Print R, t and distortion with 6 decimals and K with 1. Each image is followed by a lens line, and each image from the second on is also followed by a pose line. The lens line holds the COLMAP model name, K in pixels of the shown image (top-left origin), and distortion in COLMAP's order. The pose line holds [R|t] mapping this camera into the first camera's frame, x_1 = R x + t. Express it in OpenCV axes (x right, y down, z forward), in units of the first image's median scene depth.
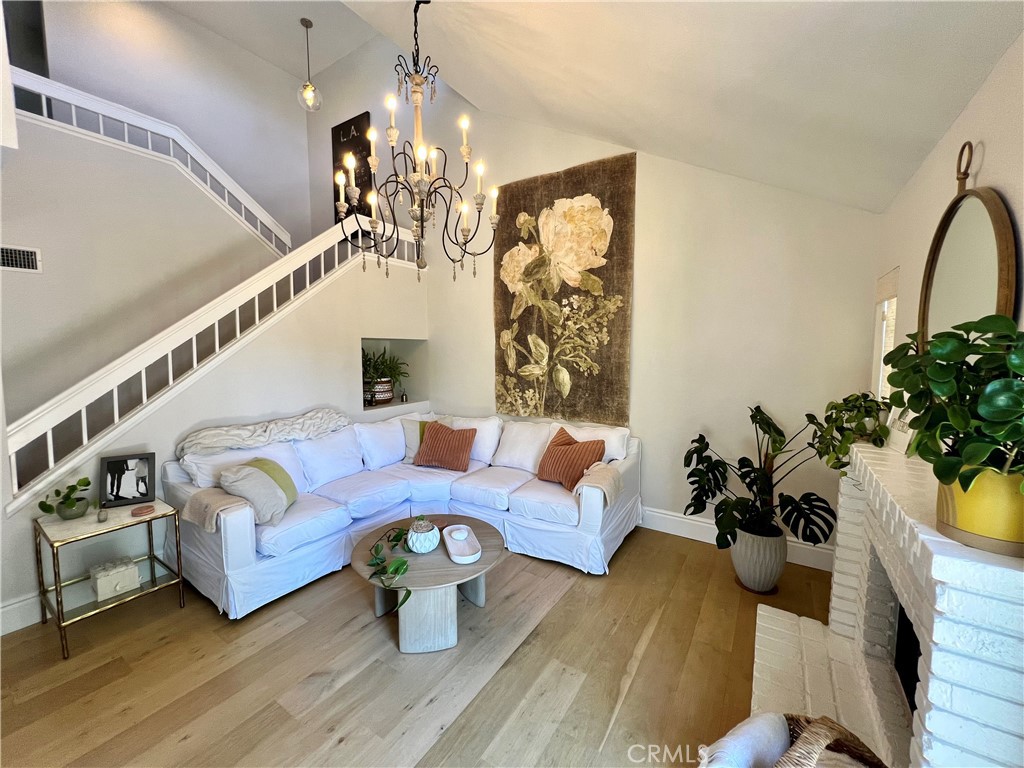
lens RADIAL K [[409.6, 0, 512.7], [0, 409.6, 379.4], [0, 0, 1]] dist [-0.002825, 0.000773]
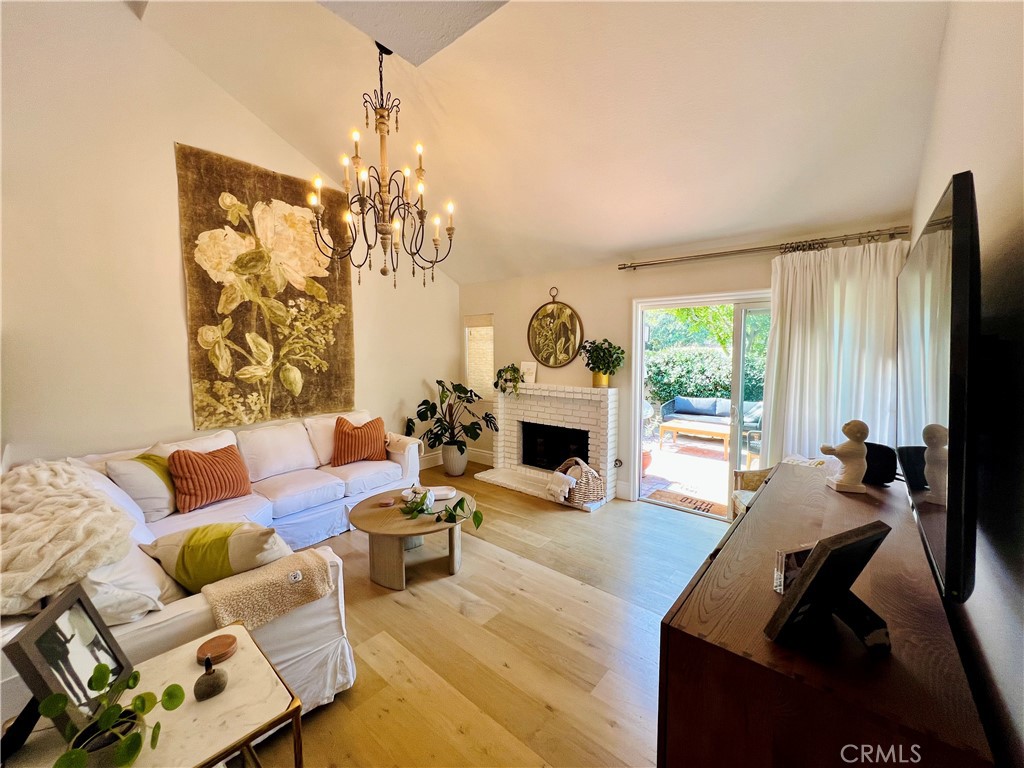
lens RADIAL K [[409.6, 0, 515.3], [0, 409.6, 377.0], [0, 0, 1]] dist [-0.002825, 0.000773]
pose [[0.117934, -0.066153, 0.990815, -0.820143], [0.084229, 0.994849, 0.056397, -0.013737], [-0.989443, 0.076804, 0.122899, 0.321476]]
